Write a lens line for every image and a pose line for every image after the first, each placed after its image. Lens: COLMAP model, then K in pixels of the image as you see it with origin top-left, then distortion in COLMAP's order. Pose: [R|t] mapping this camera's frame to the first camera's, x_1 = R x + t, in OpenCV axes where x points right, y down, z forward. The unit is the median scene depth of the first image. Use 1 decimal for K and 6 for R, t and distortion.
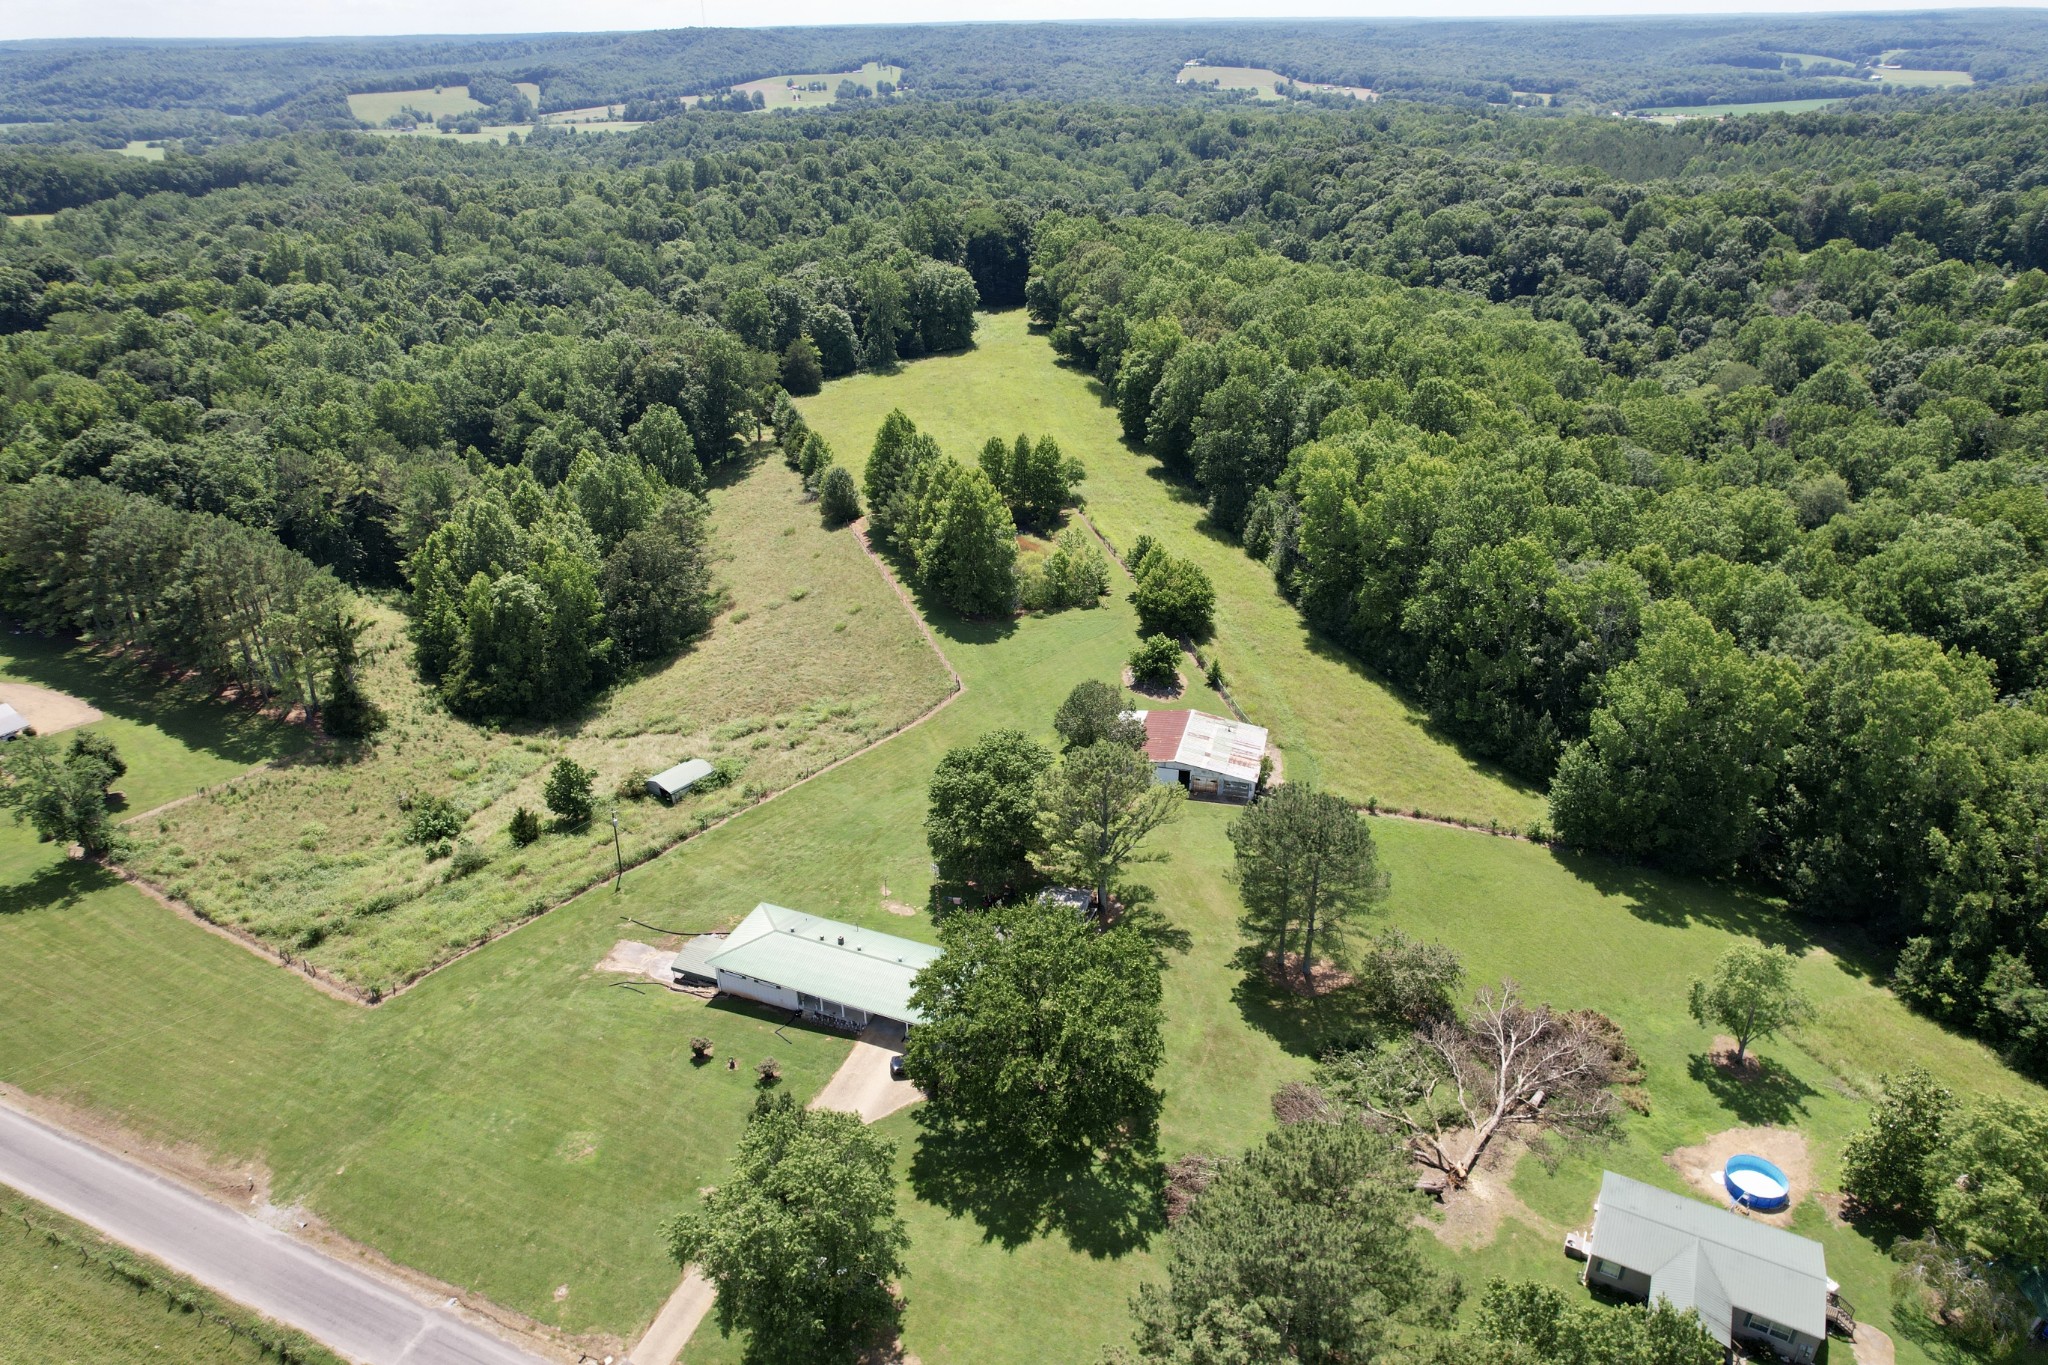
lens RADIAL K [[1316.8, 0, 1038.0], [0, 1316.8, 690.6], [0, 0, 1]] dist [-0.085471, 0.082650]
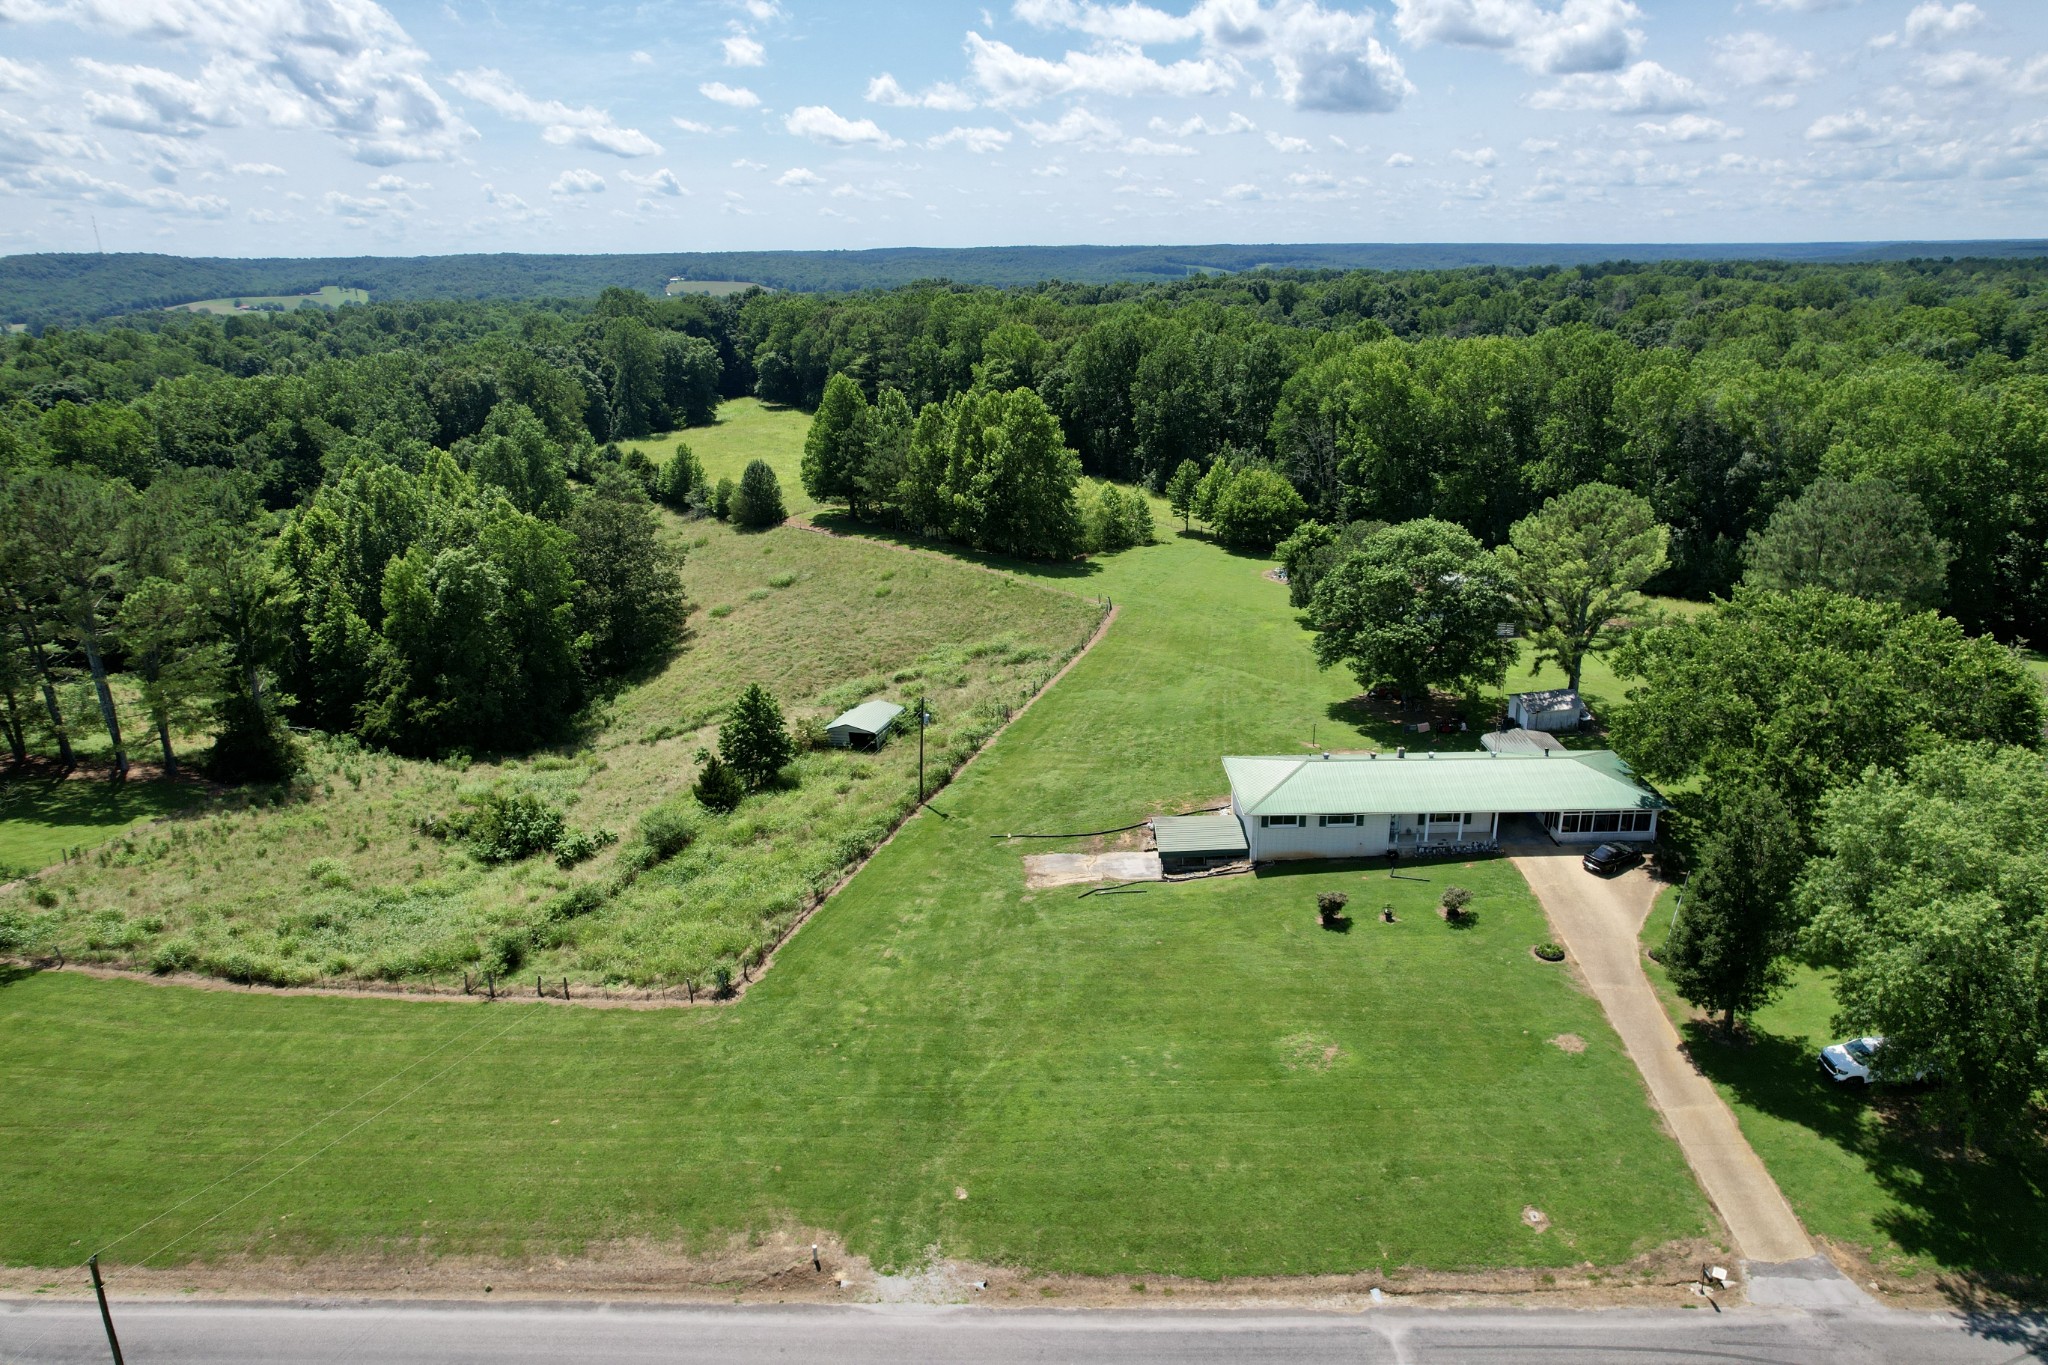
lens RADIAL K [[1316.8, 0, 1038.0], [0, 1316.8, 690.6], [0, 0, 1]] dist [-0.085471, 0.082650]
pose [[0.922840, -0.124806, 0.364402, -0.437122], [0.181698, 0.975232, -0.126132, 0.155110], [-0.339634, 0.182611, 0.922660, 0.287727]]
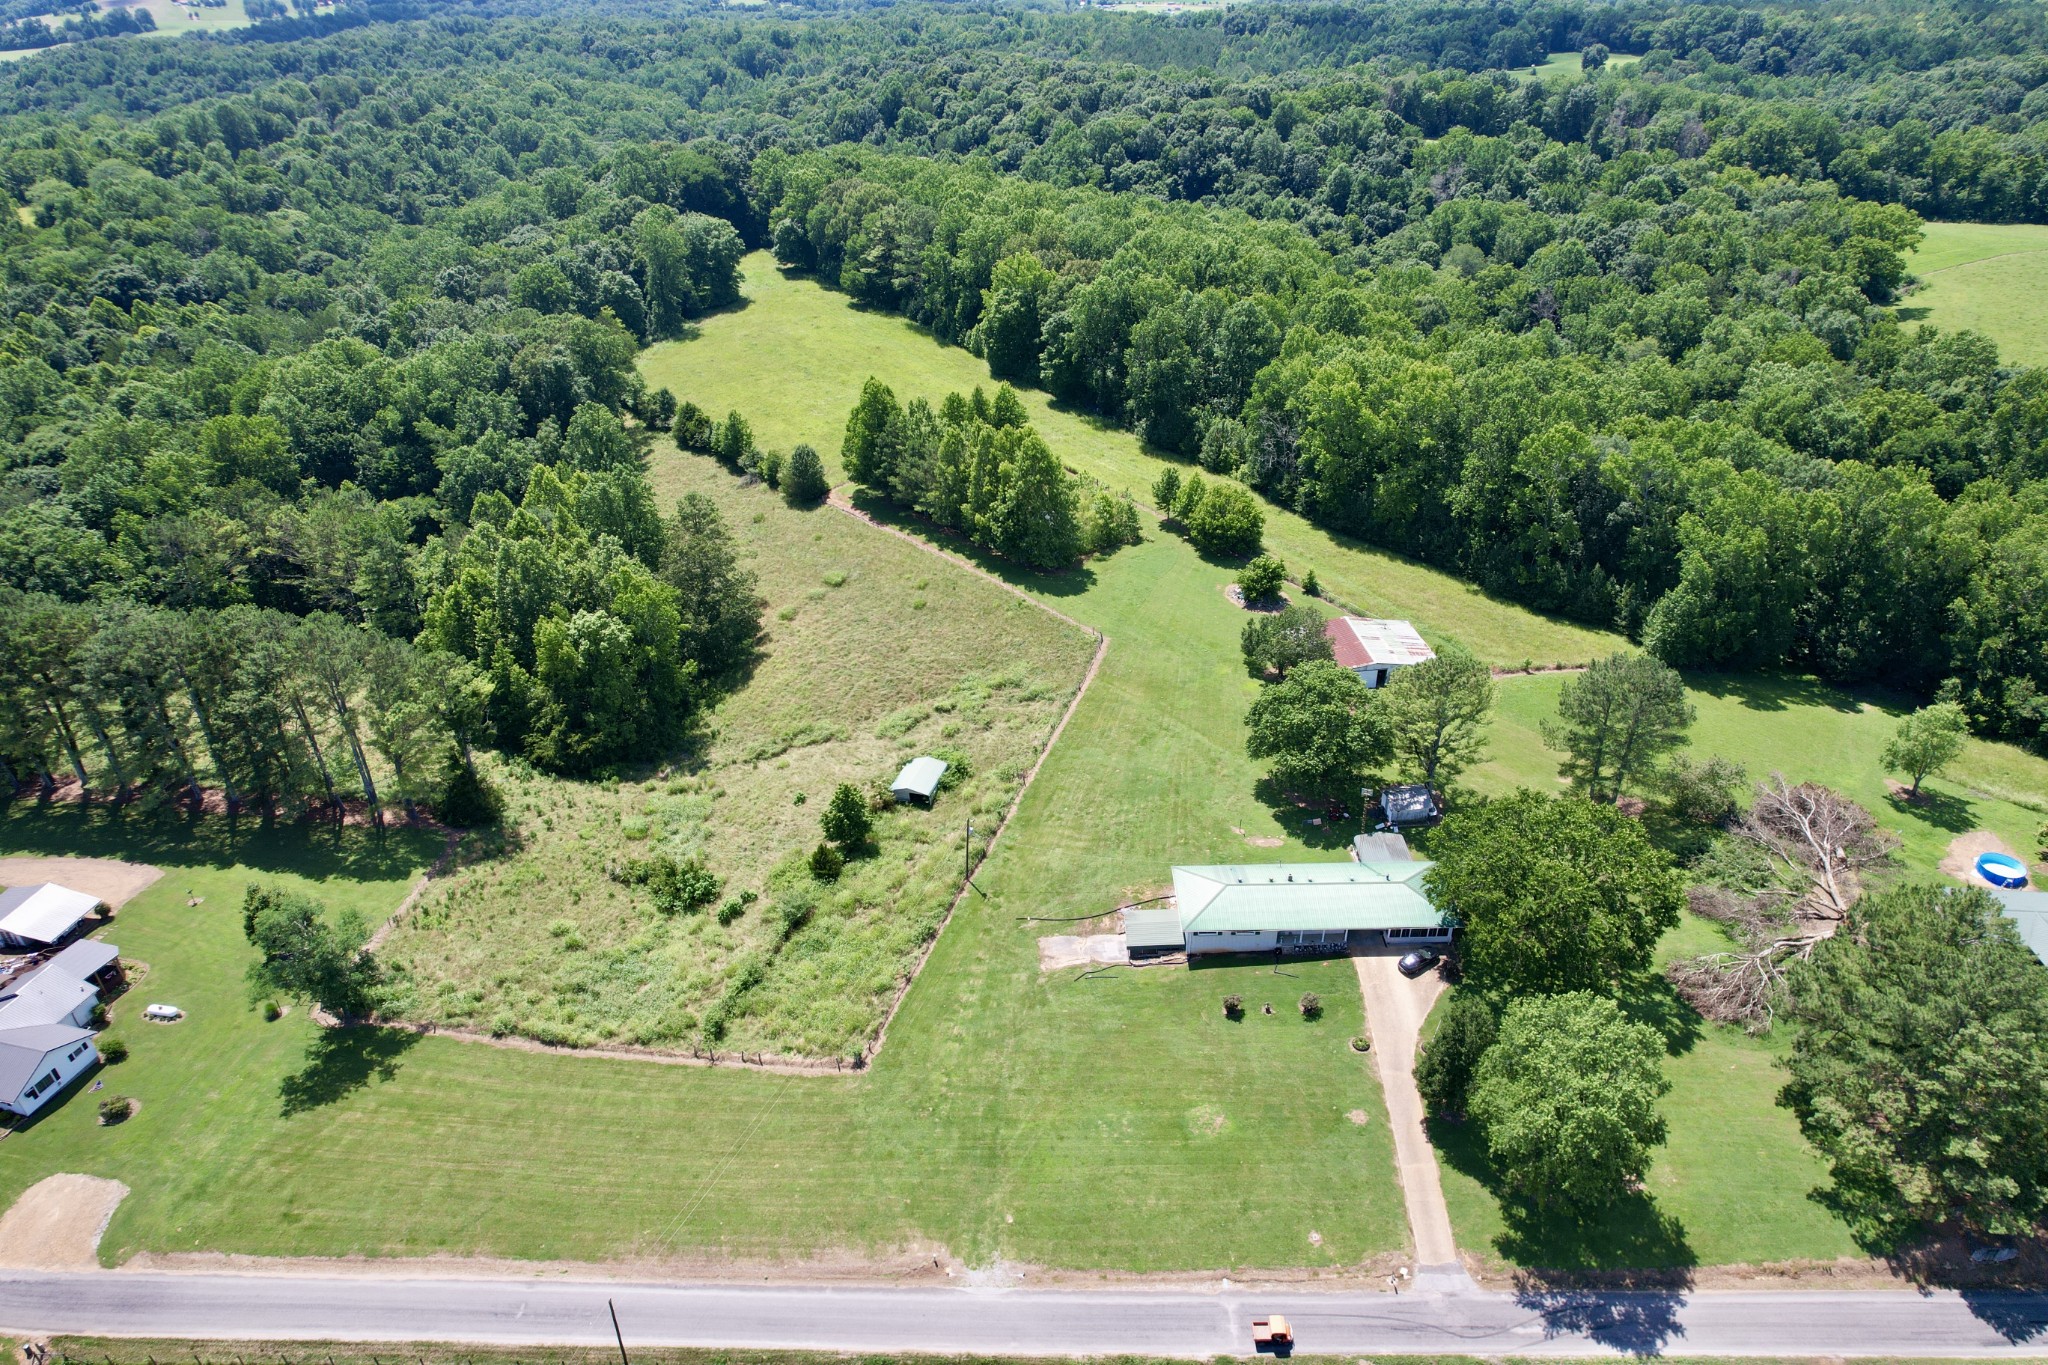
lens RADIAL K [[1316.8, 0, 1038.0], [0, 1316.8, 690.6], [0, 0, 1]] dist [-0.085471, 0.082650]
pose [[0.922483, -0.203153, 0.328258, -0.491392], [0.181176, 0.978700, 0.096551, -0.076740], [-0.340880, -0.029595, 0.939641, 0.037863]]
